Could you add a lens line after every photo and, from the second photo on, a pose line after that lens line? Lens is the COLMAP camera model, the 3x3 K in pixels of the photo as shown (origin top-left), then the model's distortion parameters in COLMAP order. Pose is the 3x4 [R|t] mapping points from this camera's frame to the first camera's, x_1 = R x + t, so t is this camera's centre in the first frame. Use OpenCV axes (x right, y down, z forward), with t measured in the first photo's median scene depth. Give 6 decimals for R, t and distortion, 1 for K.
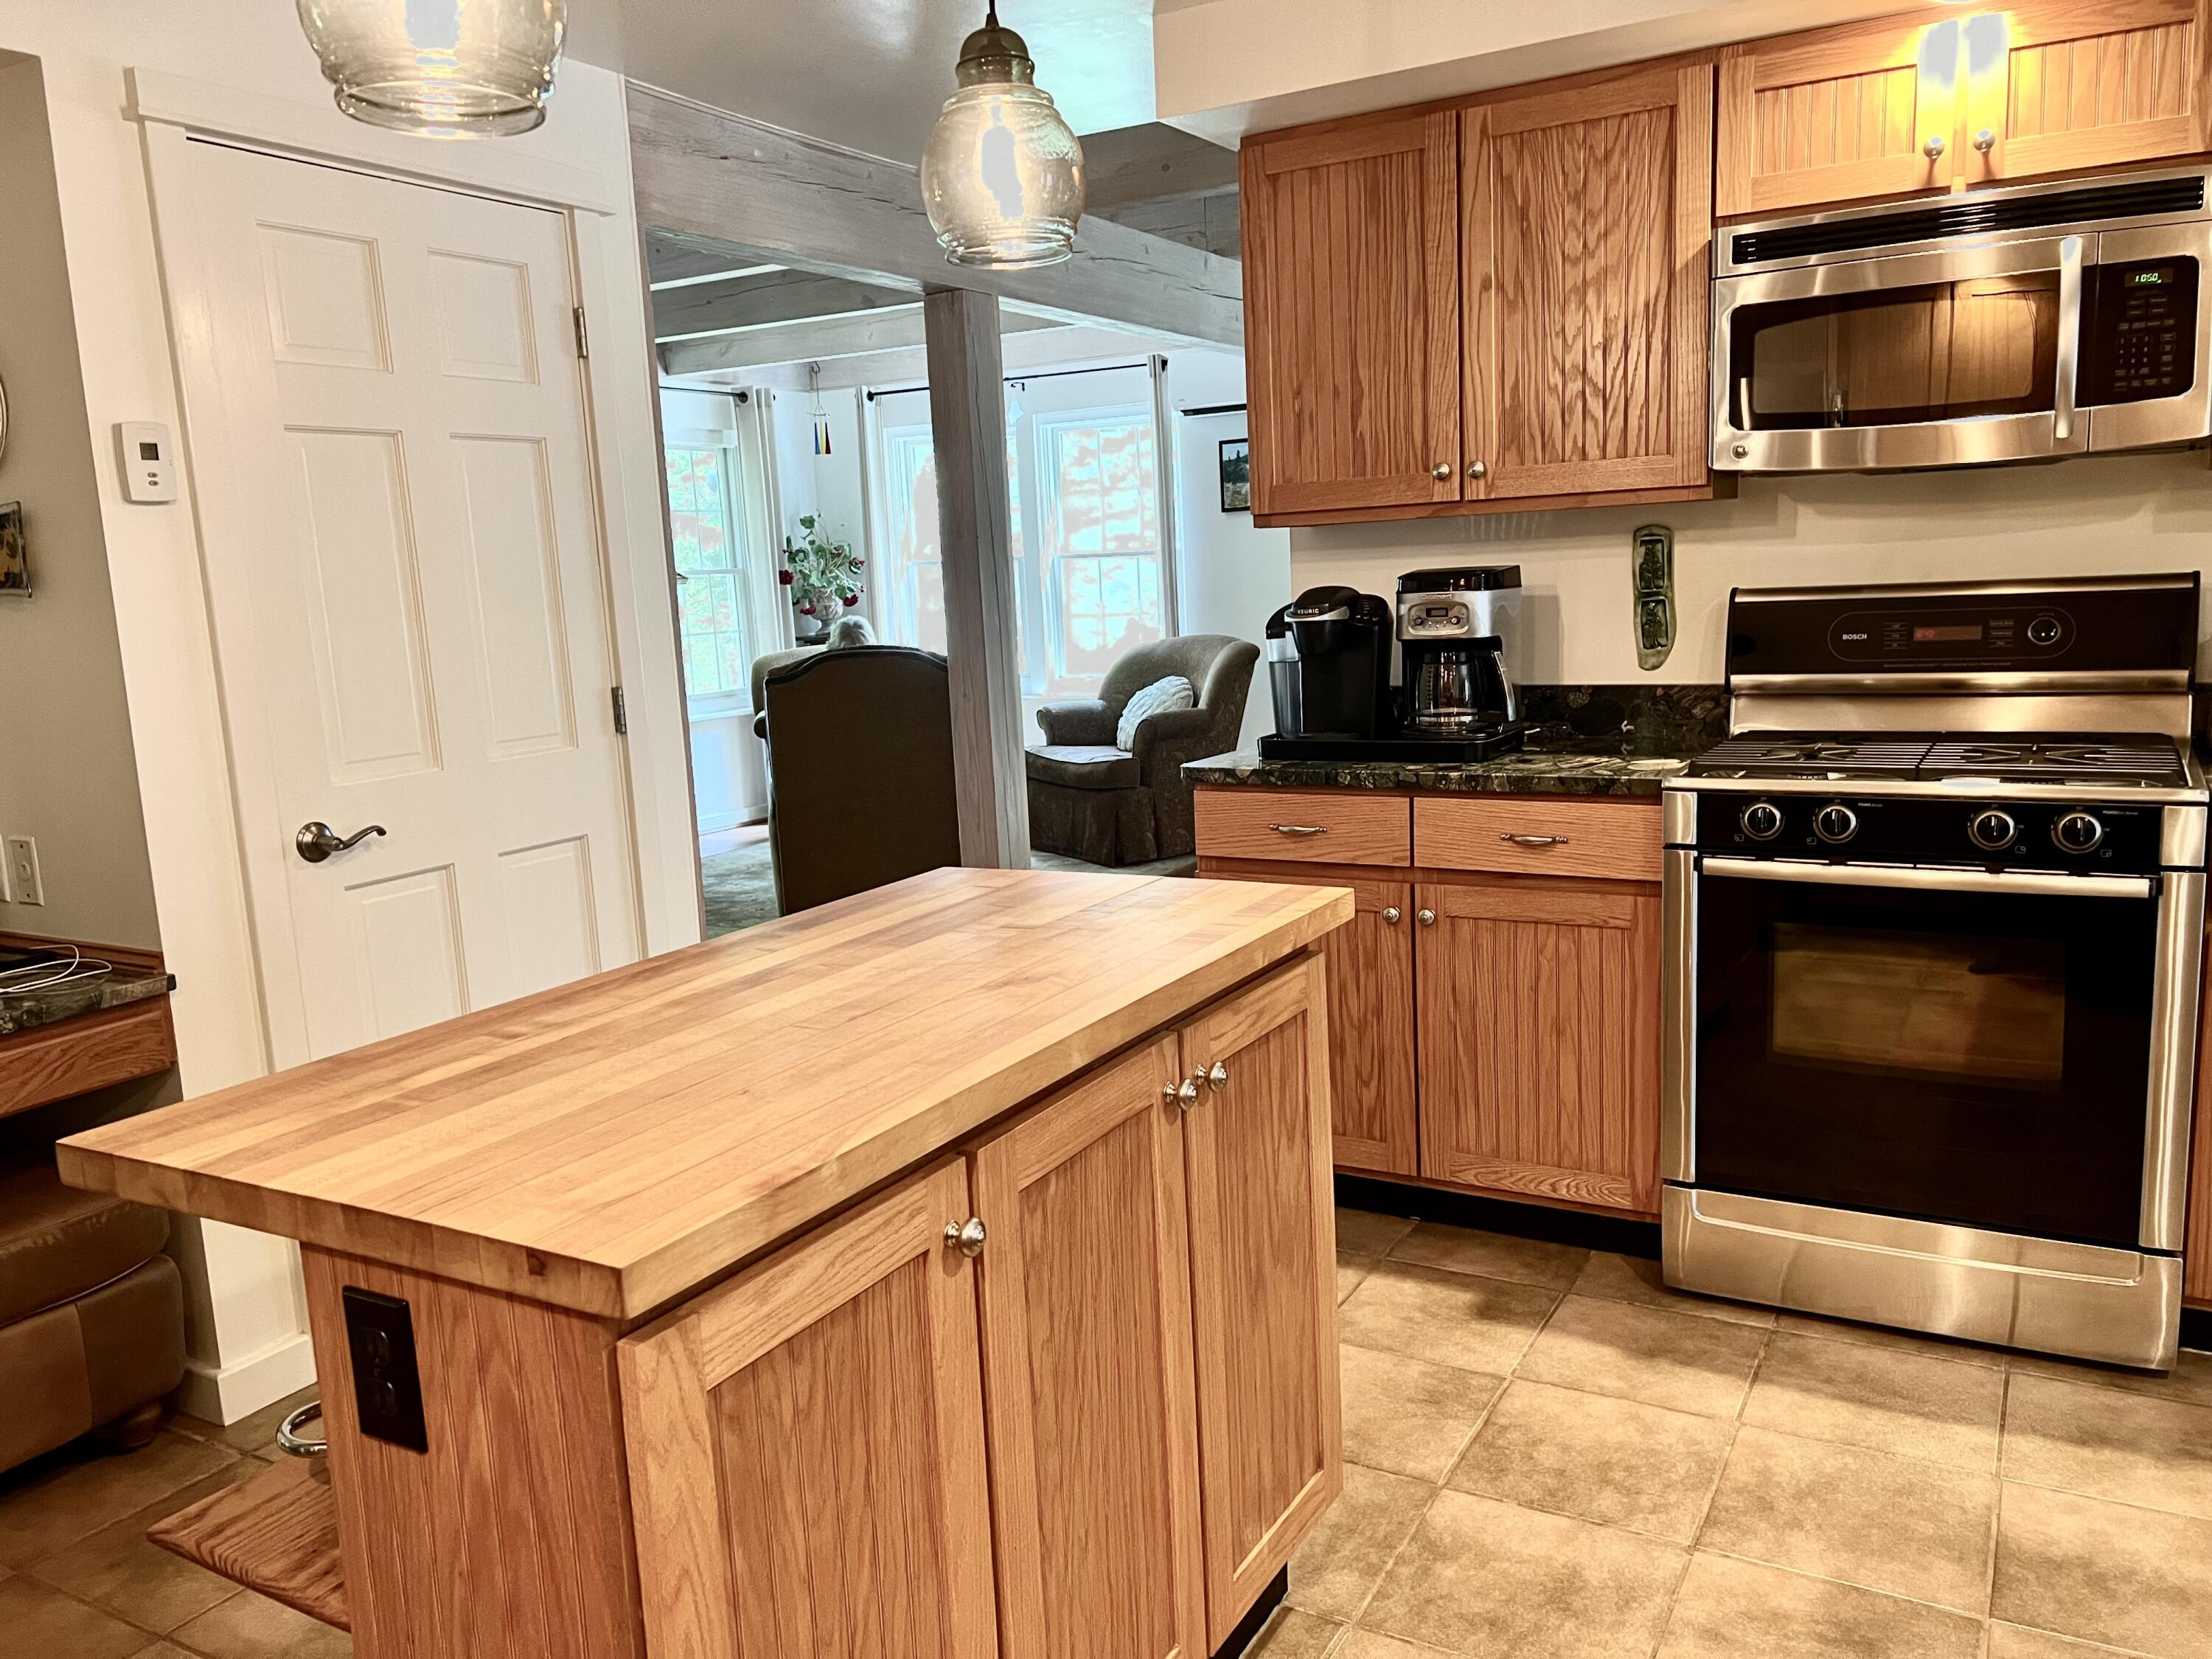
lens RADIAL K [[1672.6, 0, 1127.2], [0, 1672.6, 844.7], [0, 0, 1]] dist [0.047891, -0.056699]
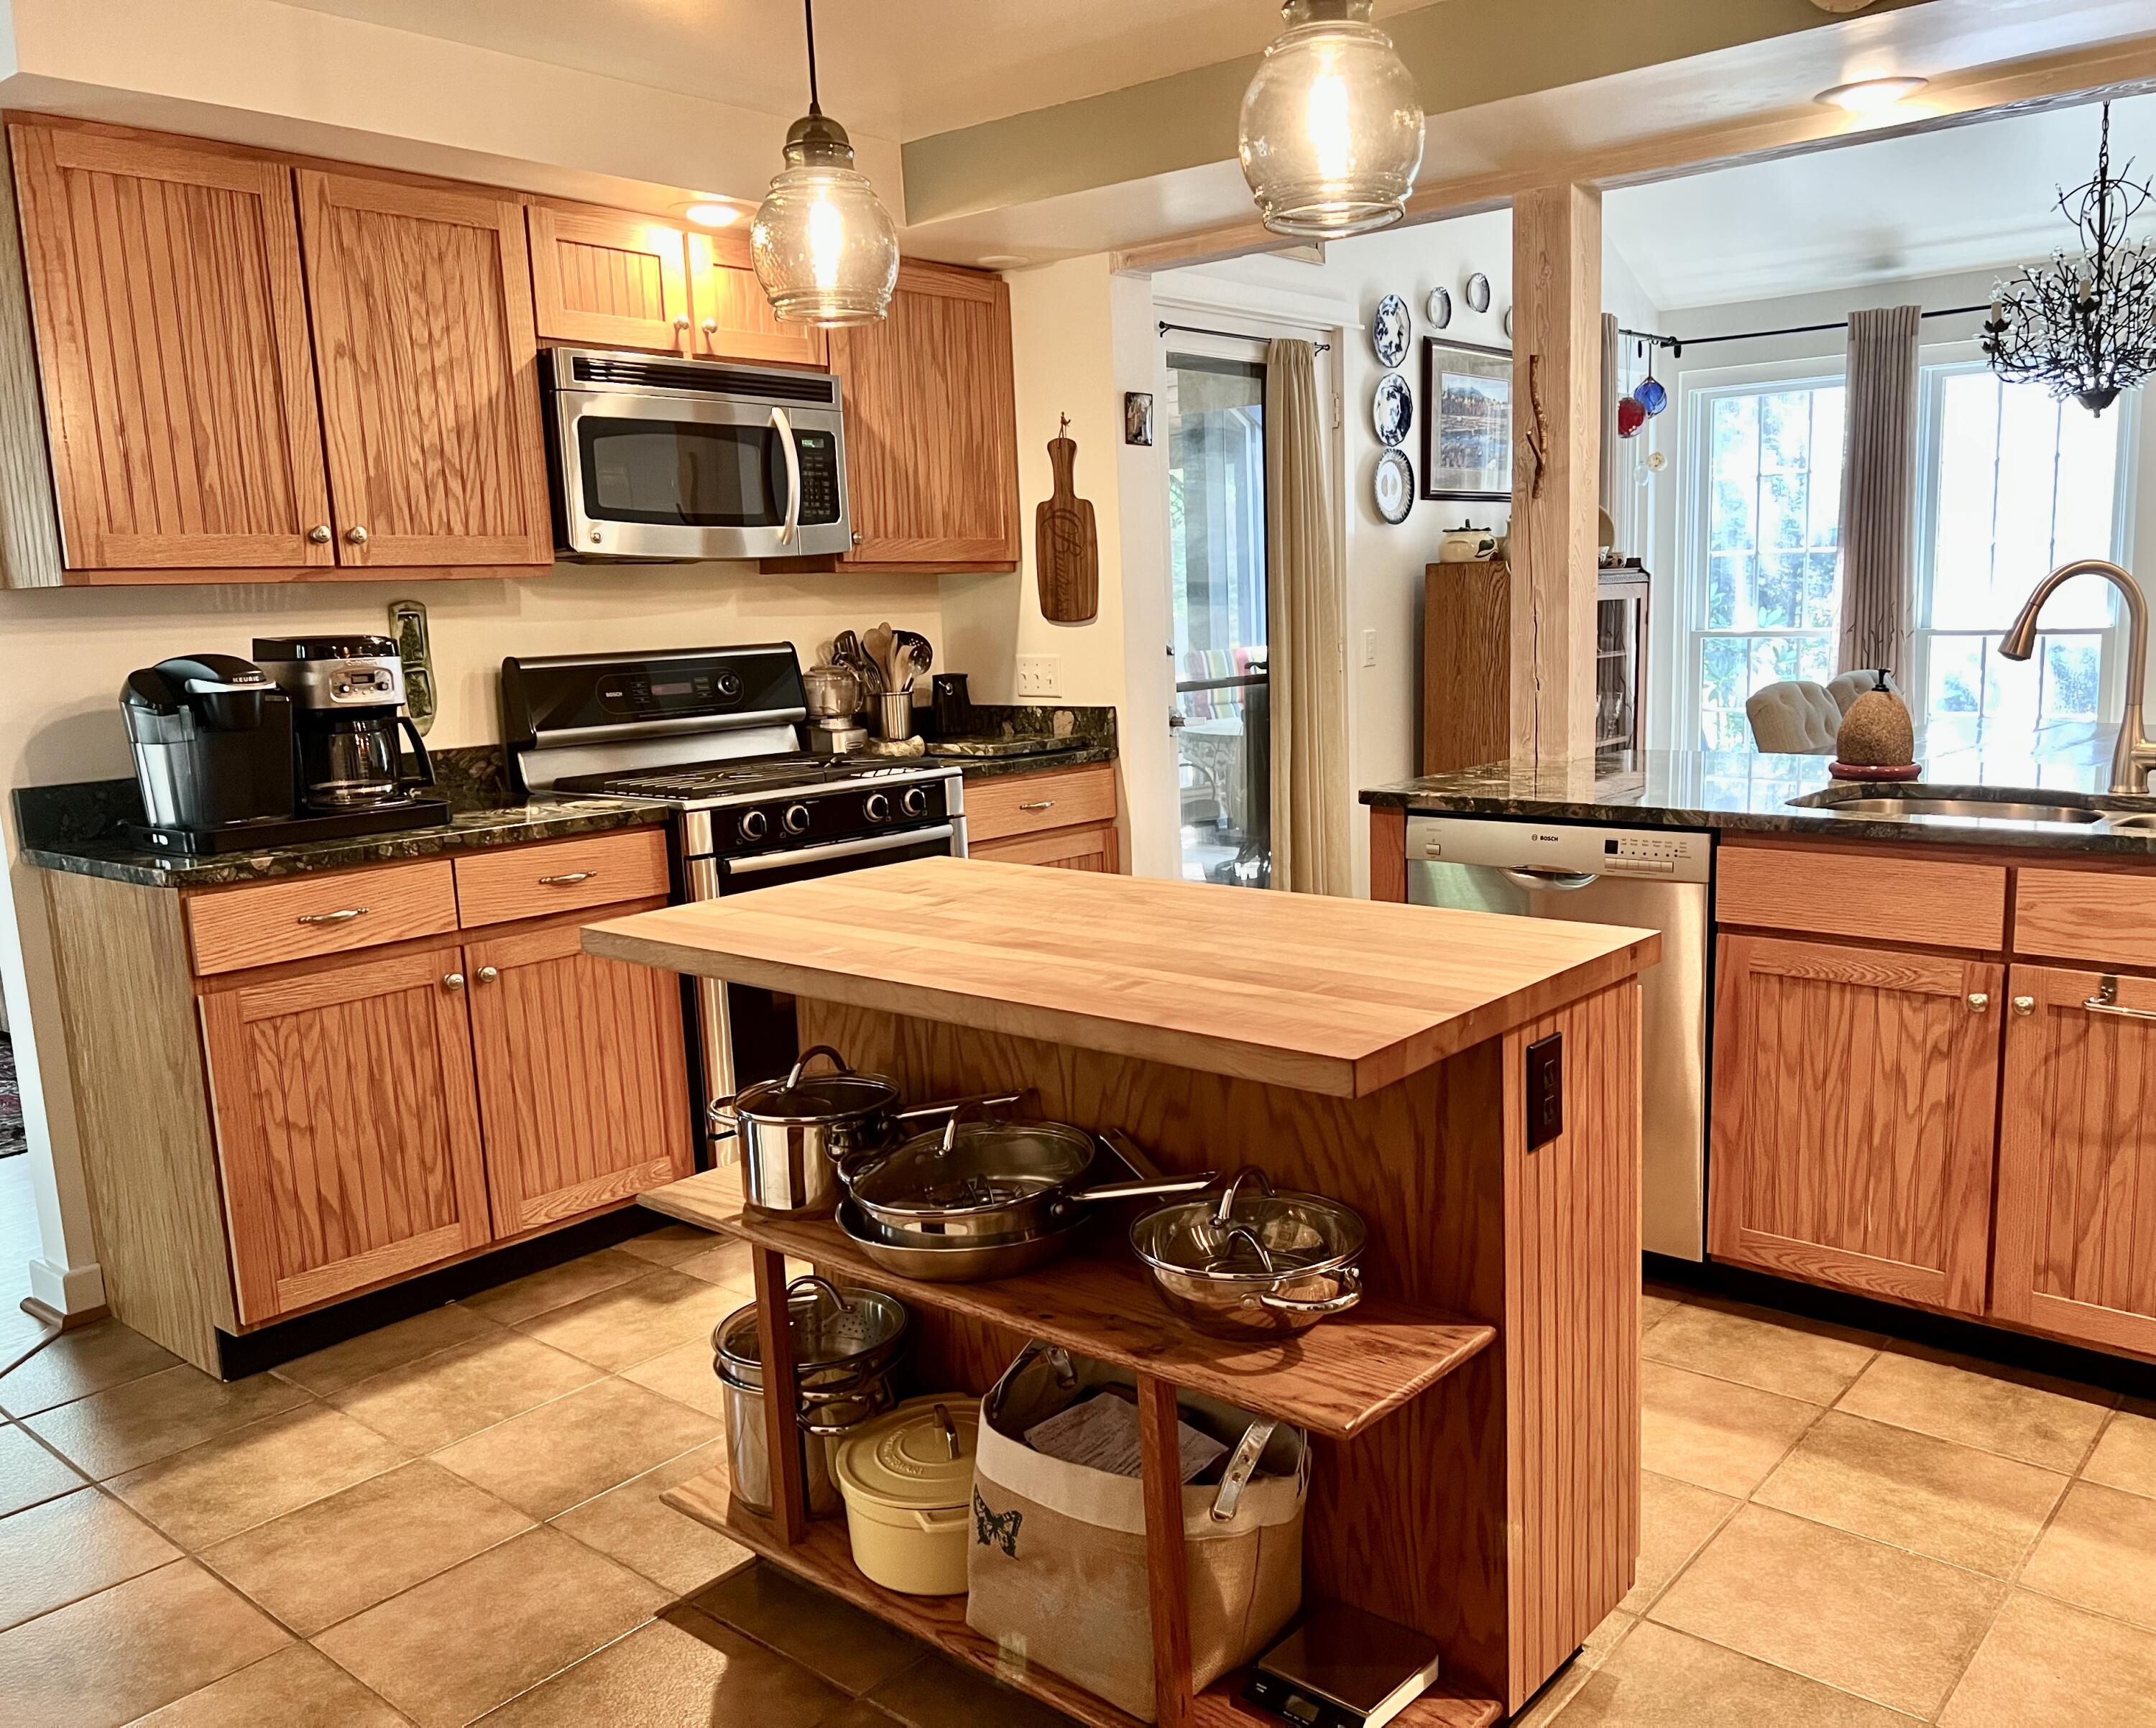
lens RADIAL K [[1749.8, 0, 1171.0], [0, 1749.8, 880.7], [0, 0, 1]] dist [0.035391, -0.013580]
pose [[0.165525, -0.121018, 0.978752, -0.772661], [0.191668, 0.977466, 0.088445, -0.026176], [-0.967401, 0.172956, 0.184991, 0.393263]]
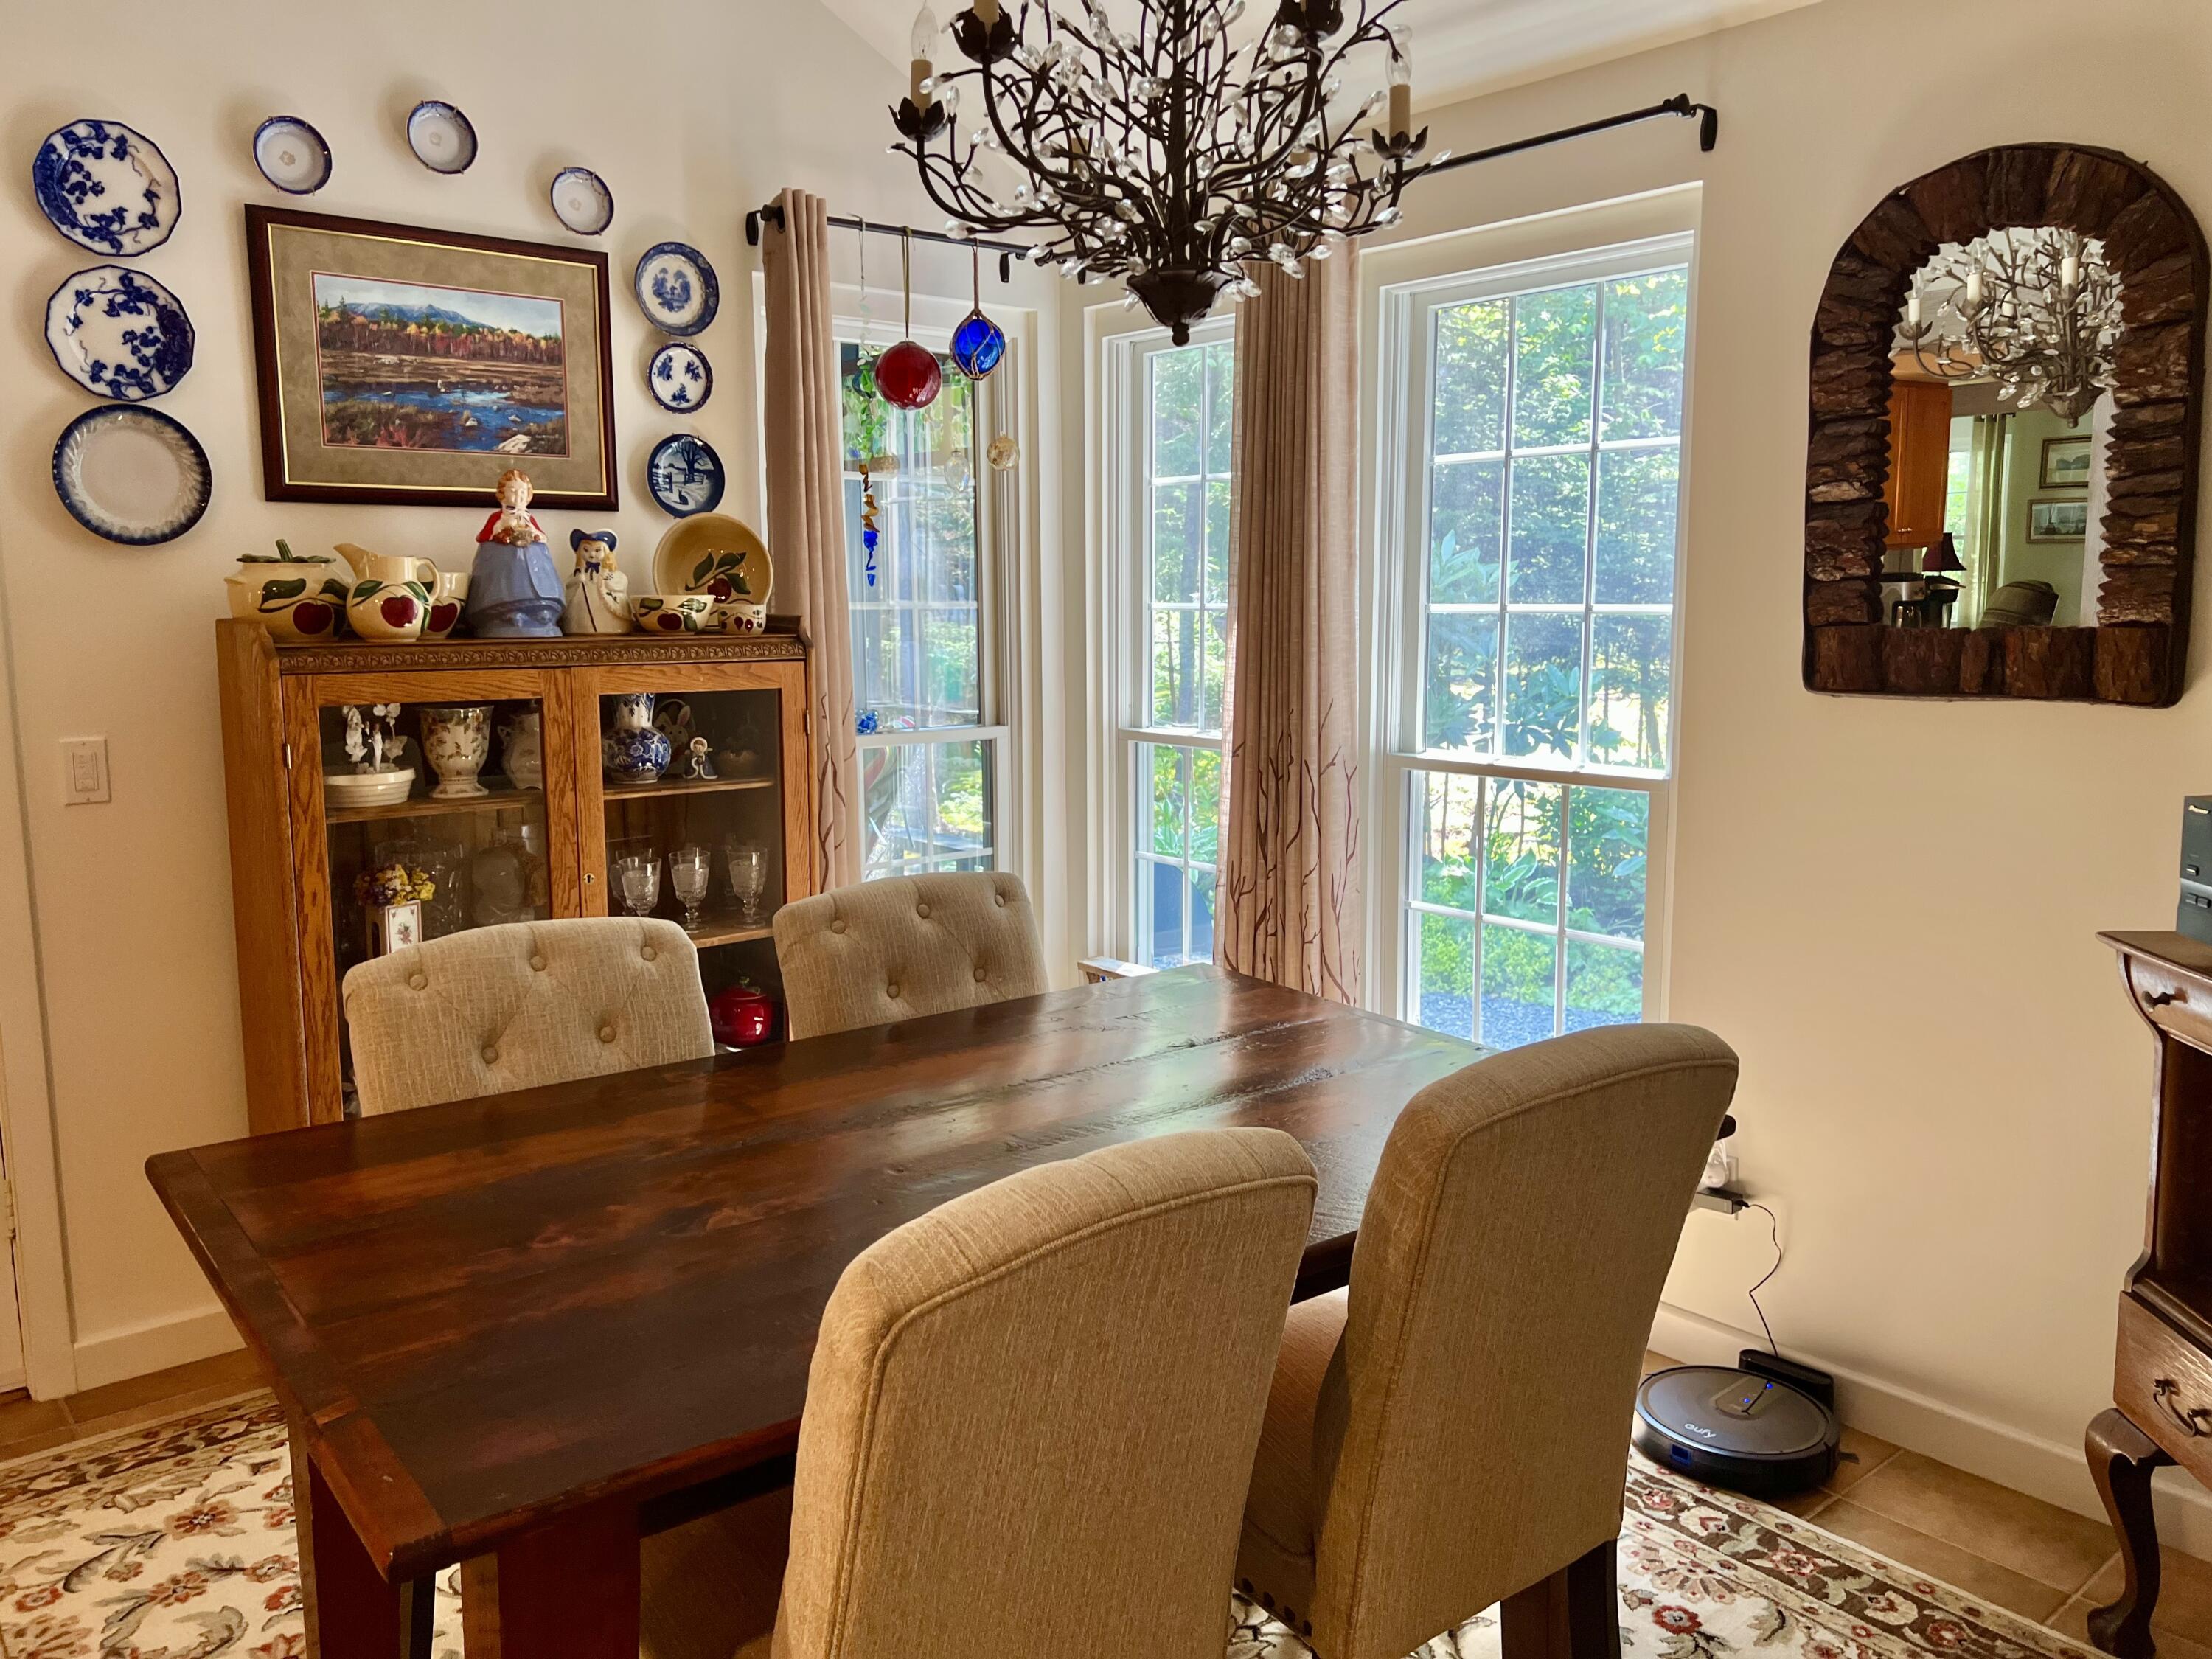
lens RADIAL K [[1672.6, 0, 1108.9], [0, 1672.6, 815.8], [0, 0, 1]] dist [0.047891, -0.056699]
pose [[0.359680, -0.081077, 0.929546, 0.391026], [0.145348, 0.988925, 0.030015, 0.017421], [-0.921685, 0.124312, 0.367481, -0.384031]]
